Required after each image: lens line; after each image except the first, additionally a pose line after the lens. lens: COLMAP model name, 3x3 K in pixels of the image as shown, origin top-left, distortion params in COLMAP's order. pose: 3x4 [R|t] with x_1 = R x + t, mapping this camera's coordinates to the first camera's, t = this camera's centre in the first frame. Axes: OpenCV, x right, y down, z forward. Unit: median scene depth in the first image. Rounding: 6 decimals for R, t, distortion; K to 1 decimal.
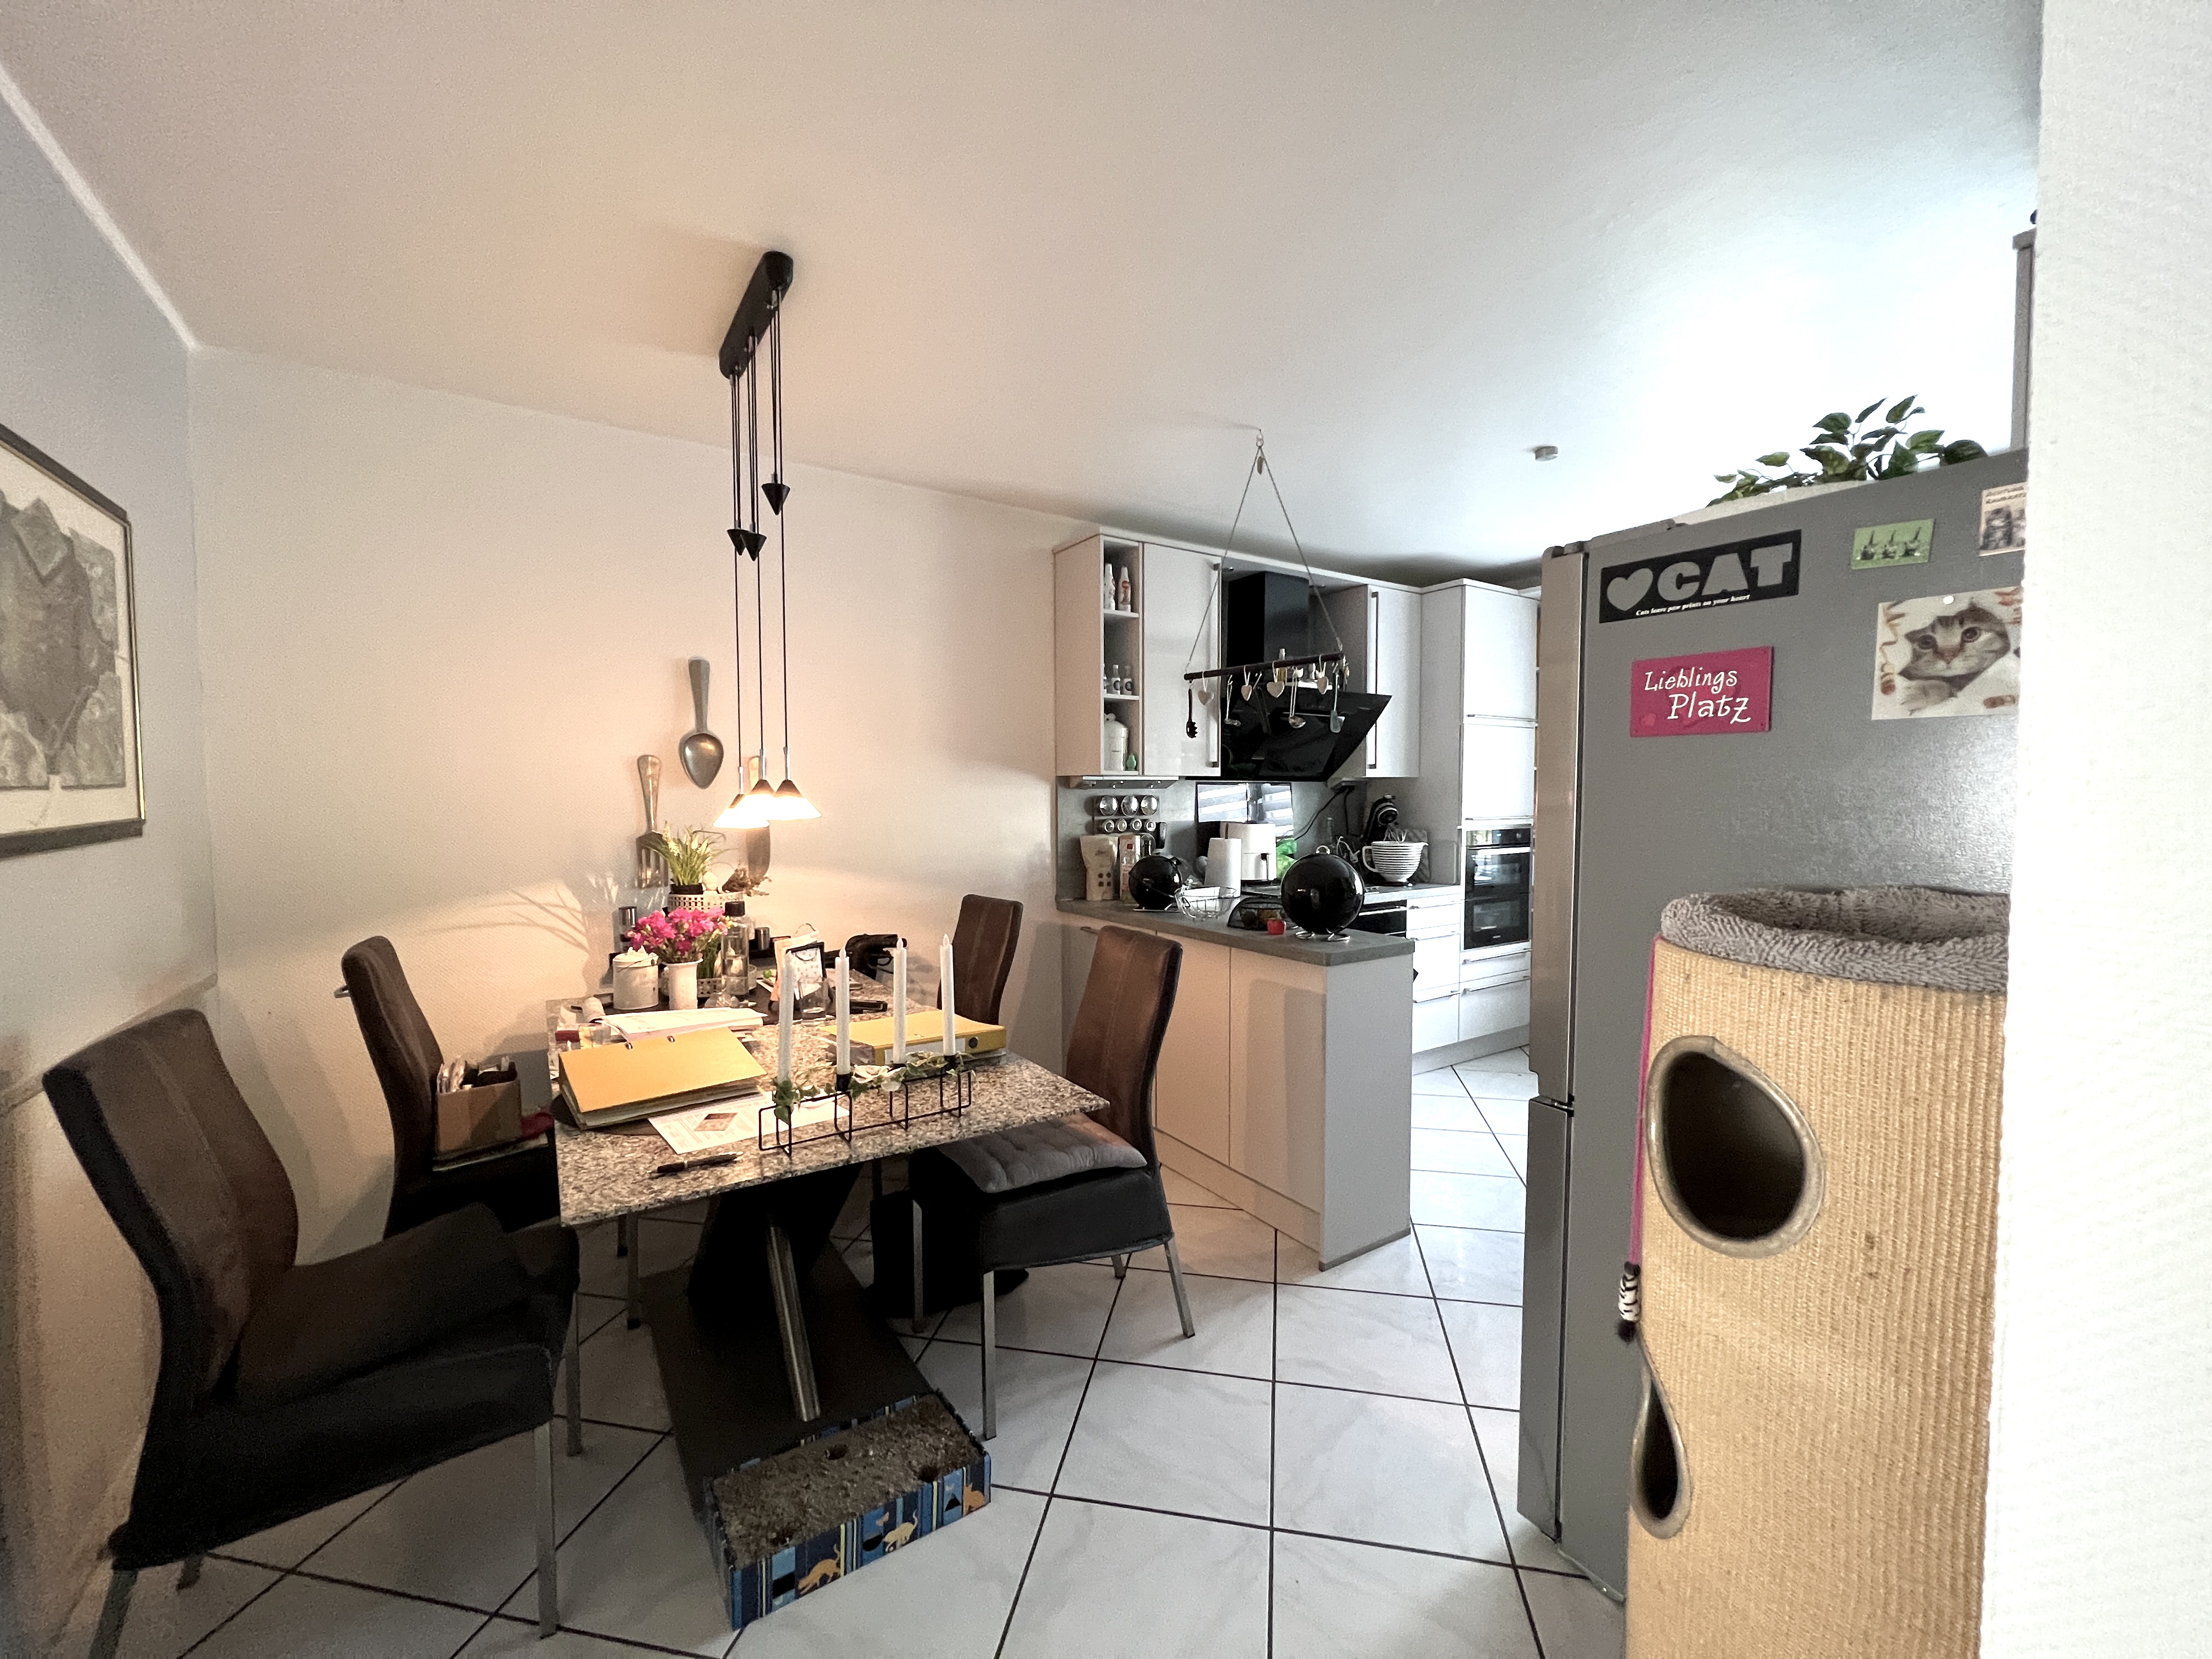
lens RADIAL K [[889.8, 0, 1106.0], [0, 889.8, 829.5], [0, 0, 1]] dist [-0.000767, -0.000169]
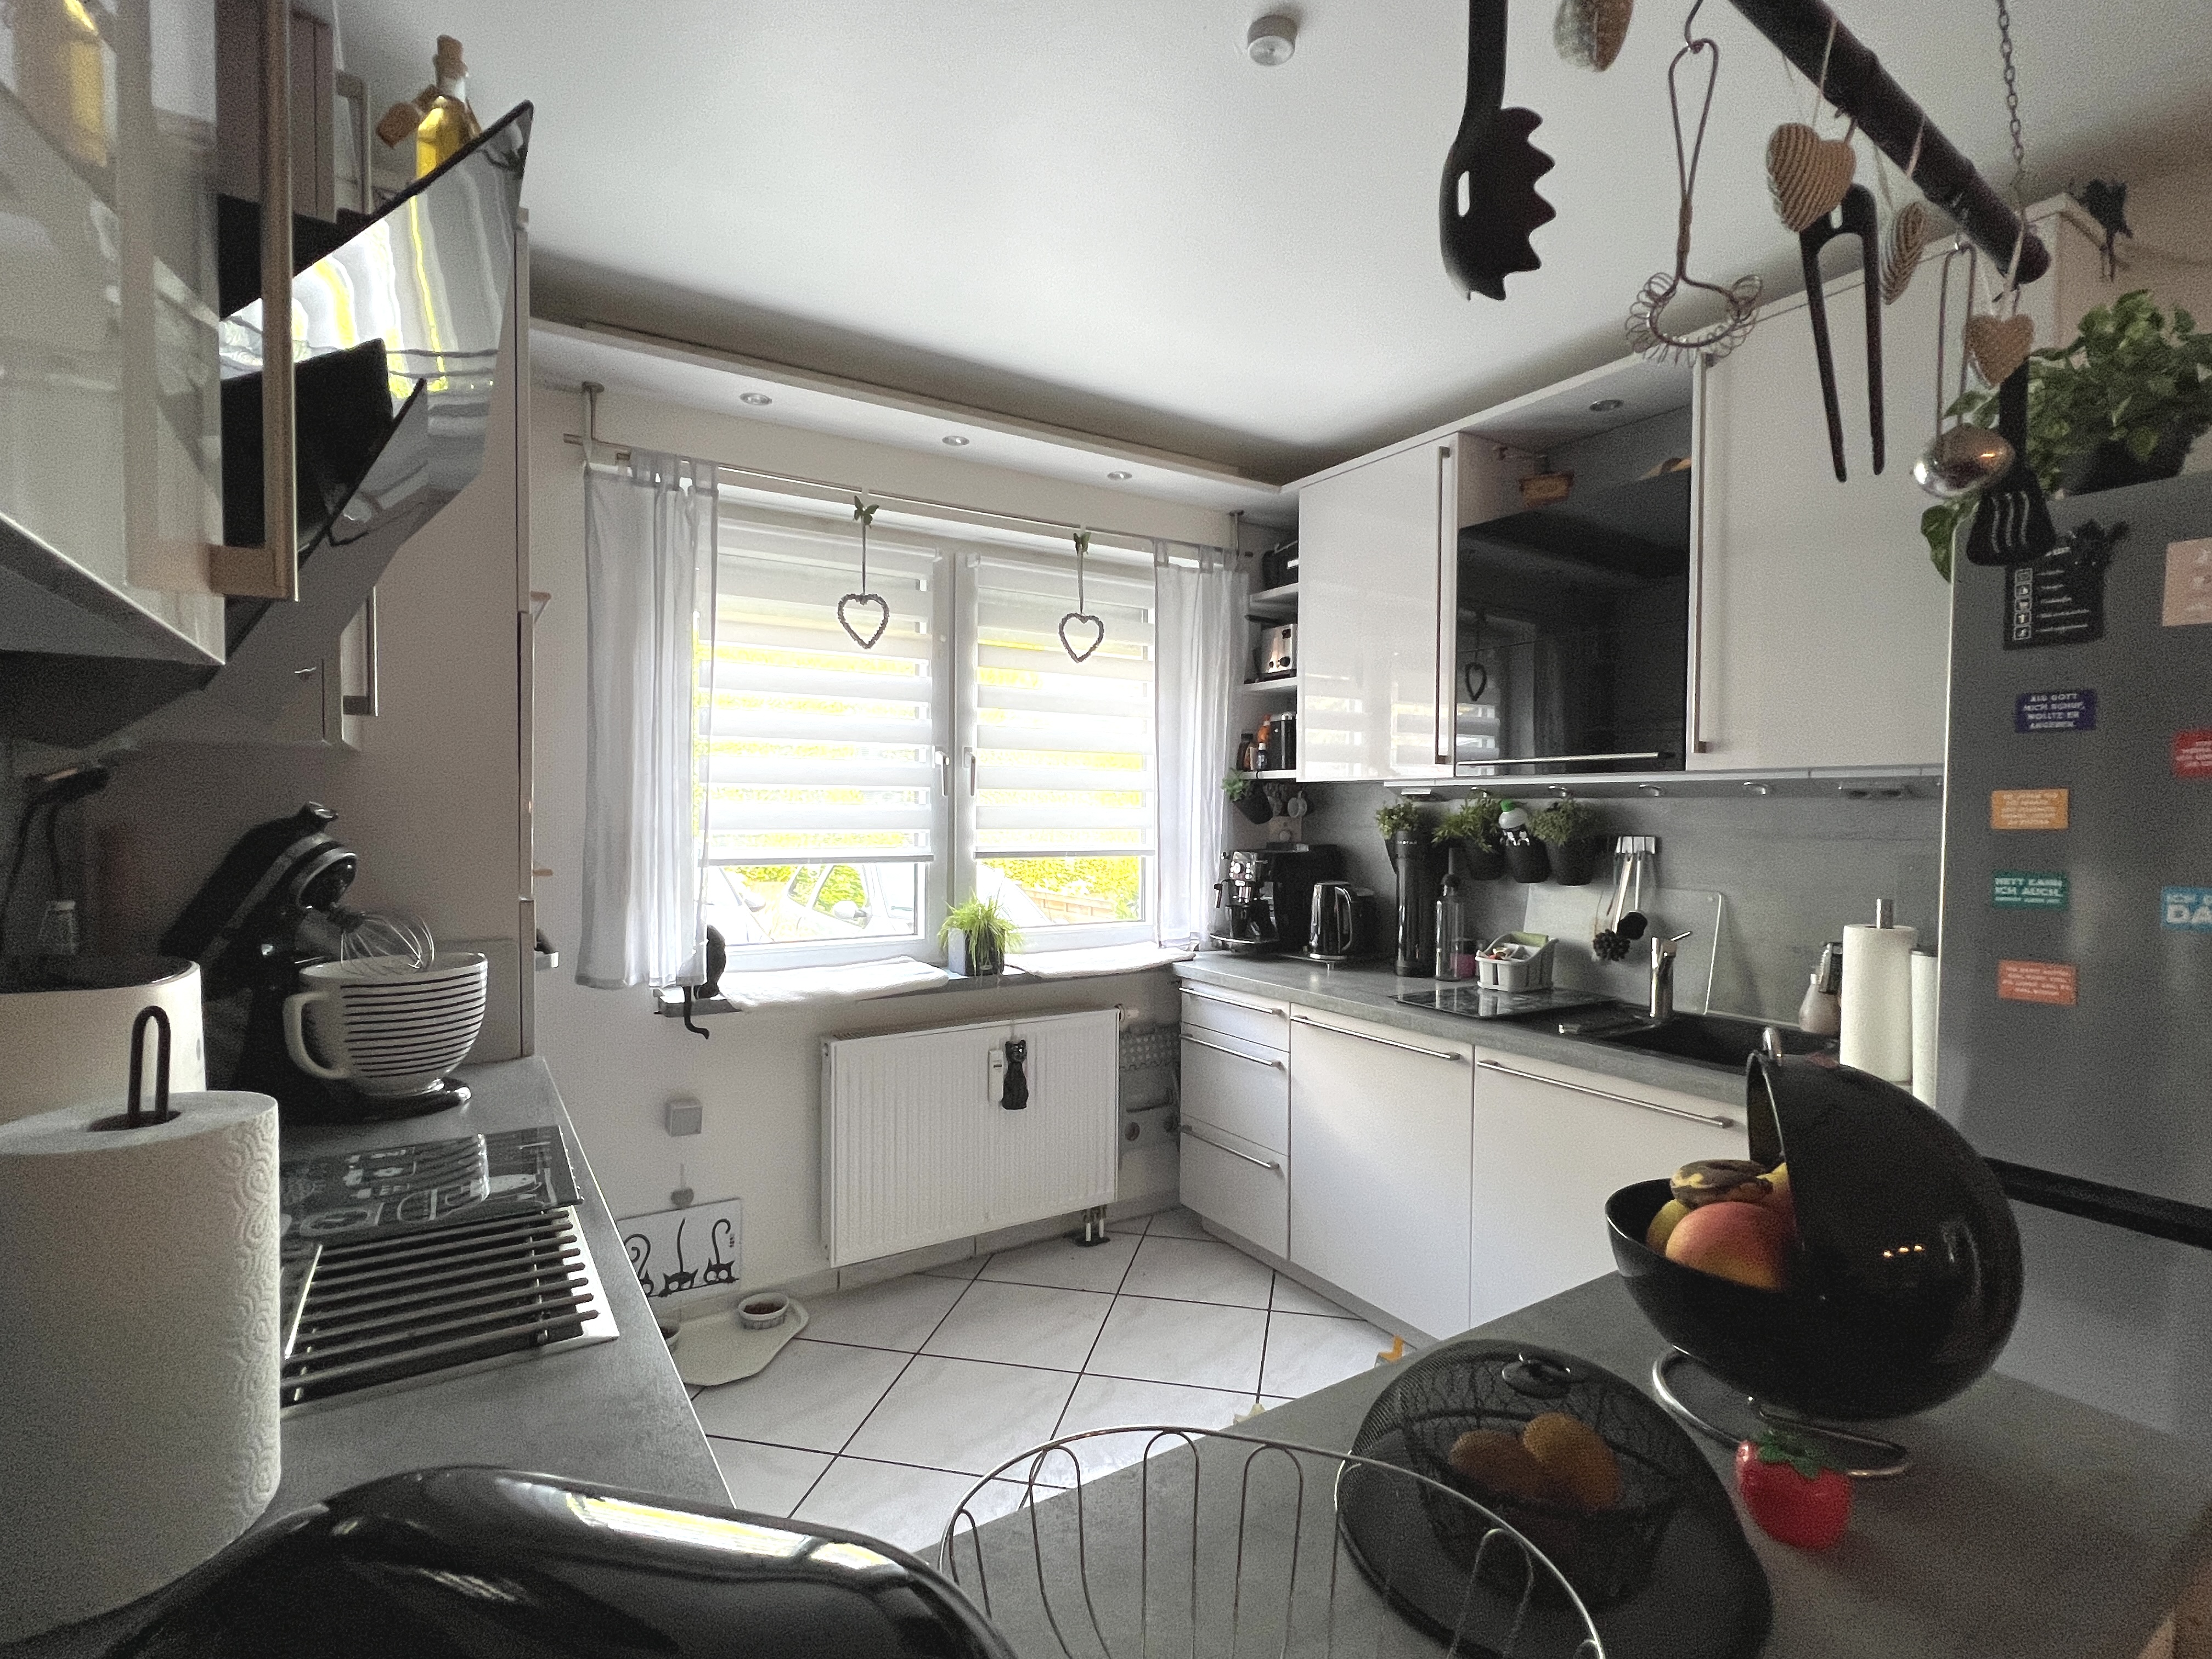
lens RADIAL K [[1054.5, 0, 1106.0], [0, 1054.5, 829.5], [0, 0, 1]] dist [0.001924, 0.000215]
pose [[0.024184, -0.018499, 0.999536, -0.031441], [0.032806, 0.999305, 0.017701, -0.033994], [-0.999169, 0.032363, 0.024774, 0.850258]]
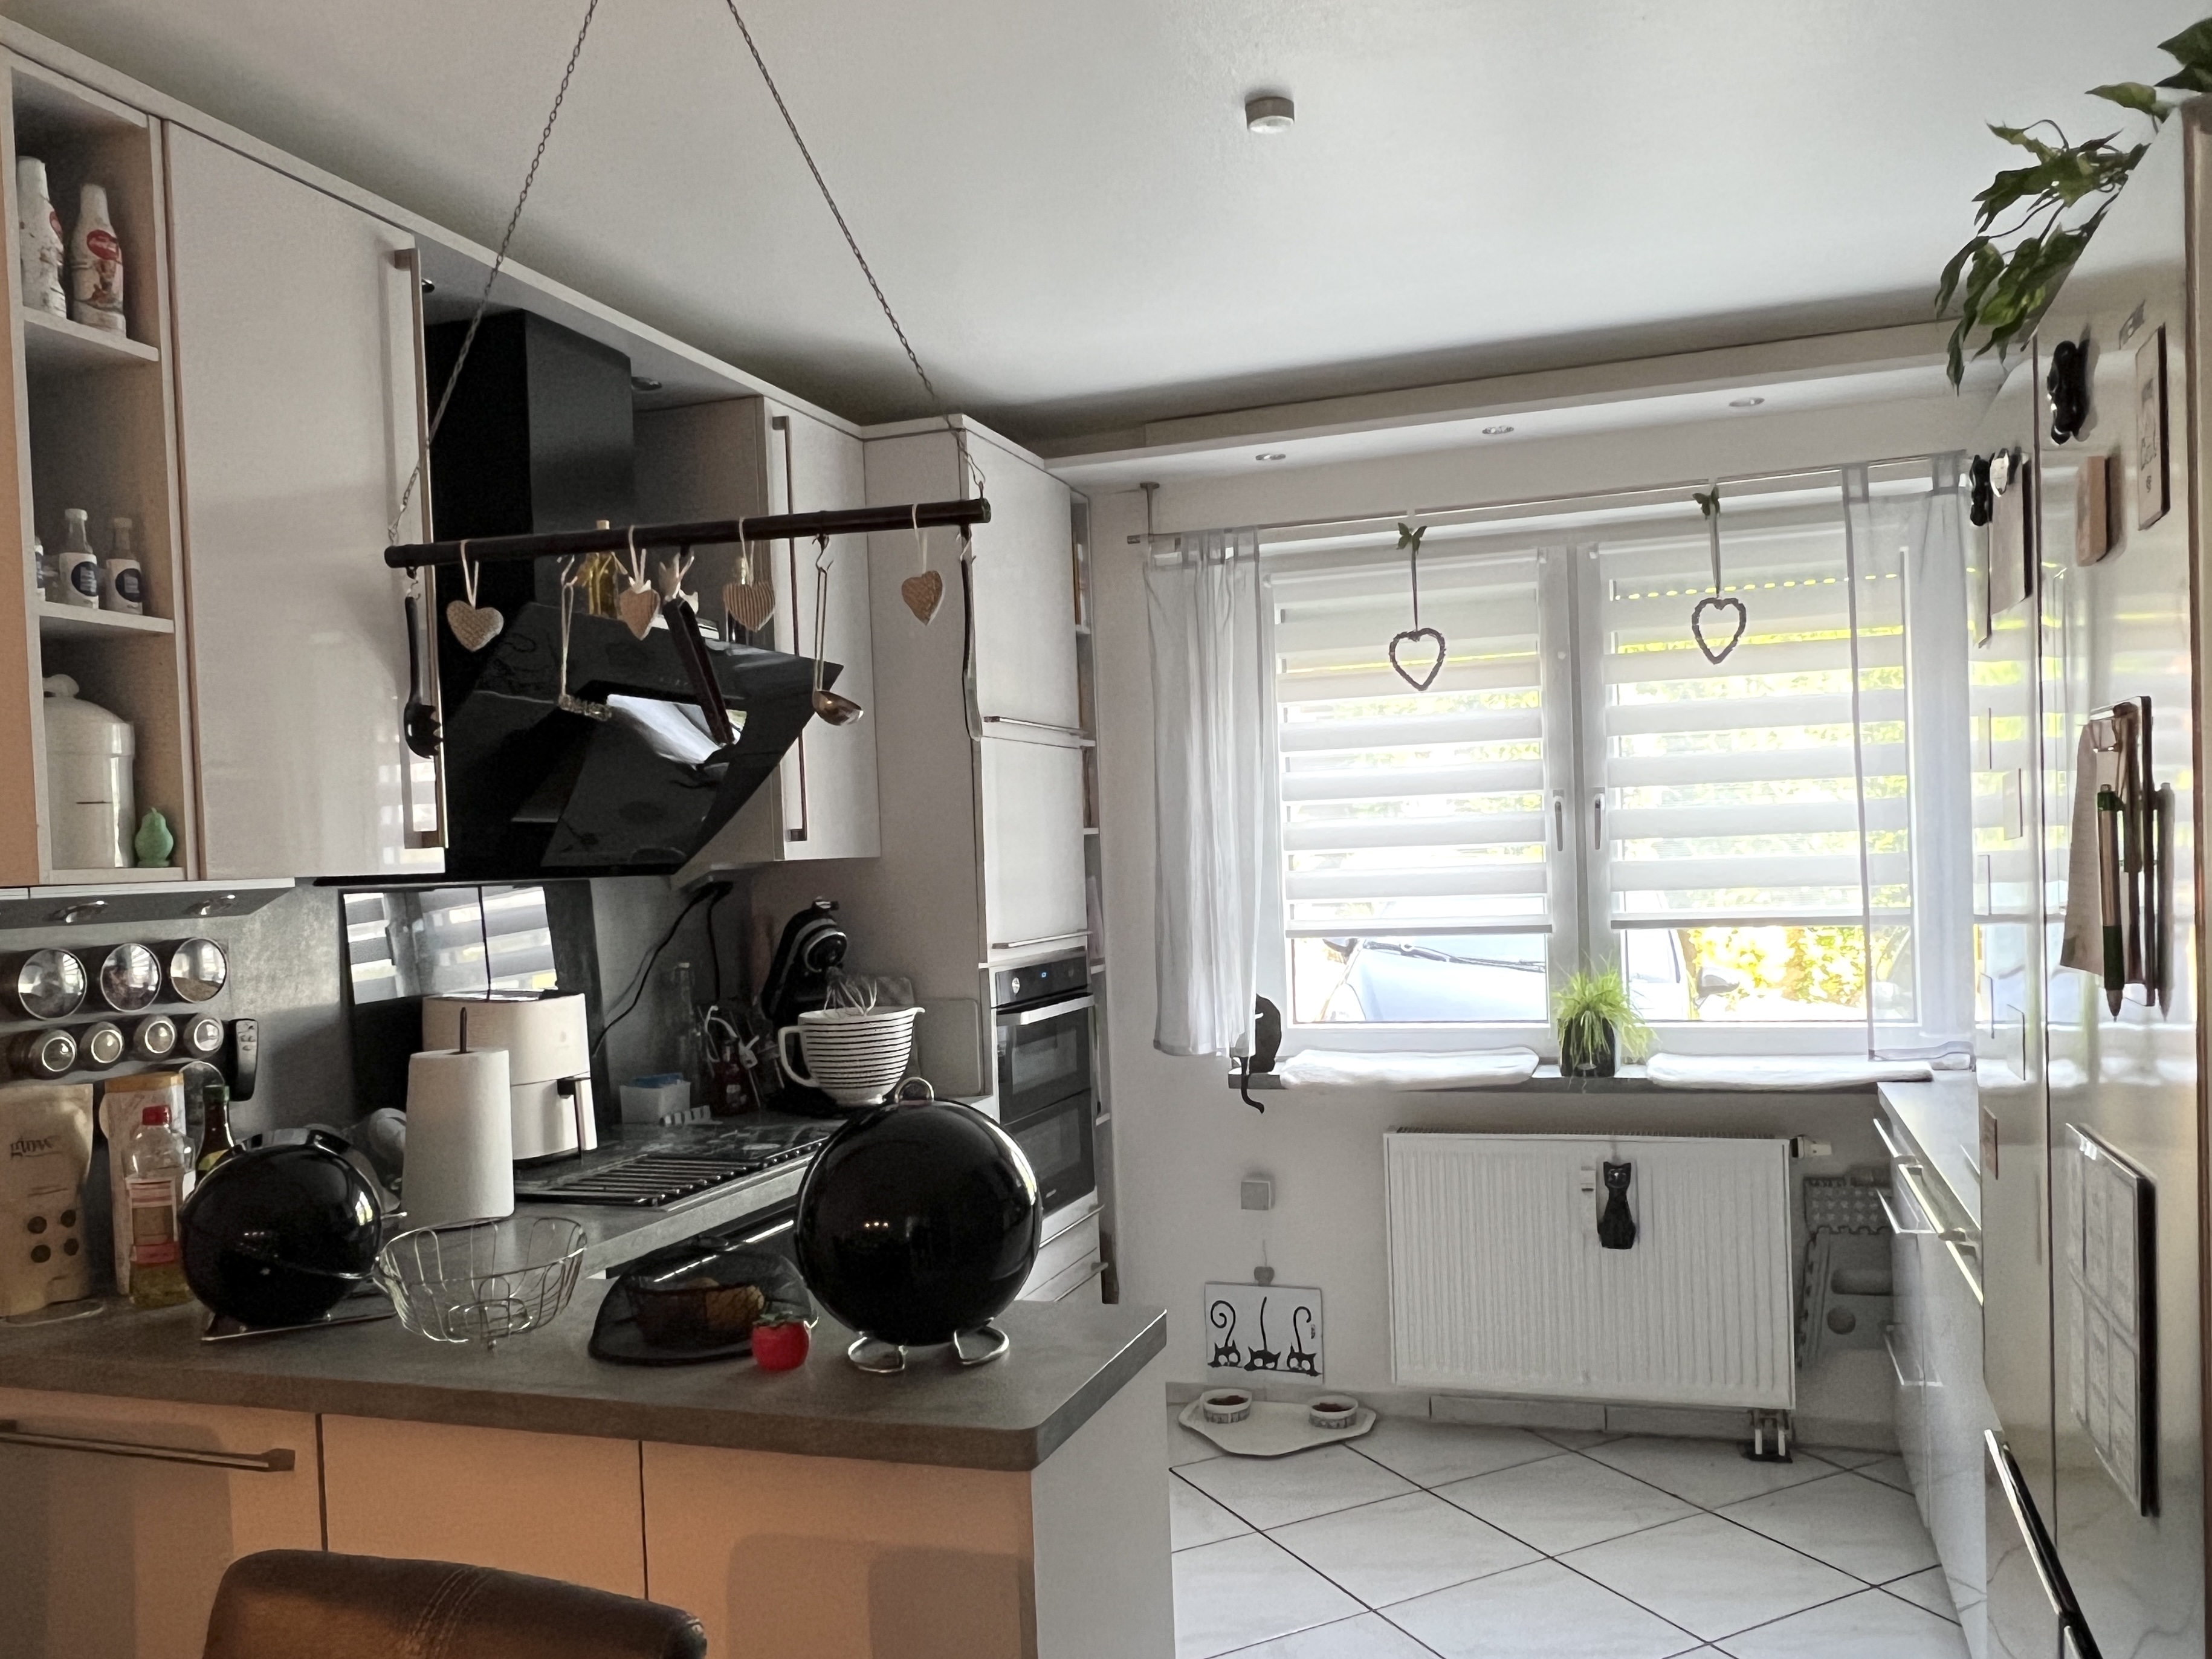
lens RADIAL K [[1639.8, 0, 1173.8], [0, 1639.8, 885.5], [0, 0, 1]] dist [0.012482, -0.006976]
pose [[0.784270, -0.039245, 0.619178, -0.042713], [0.061647, 0.997988, -0.014829, -0.028025], [-0.617350, 0.049800, 0.785111, 0.326300]]
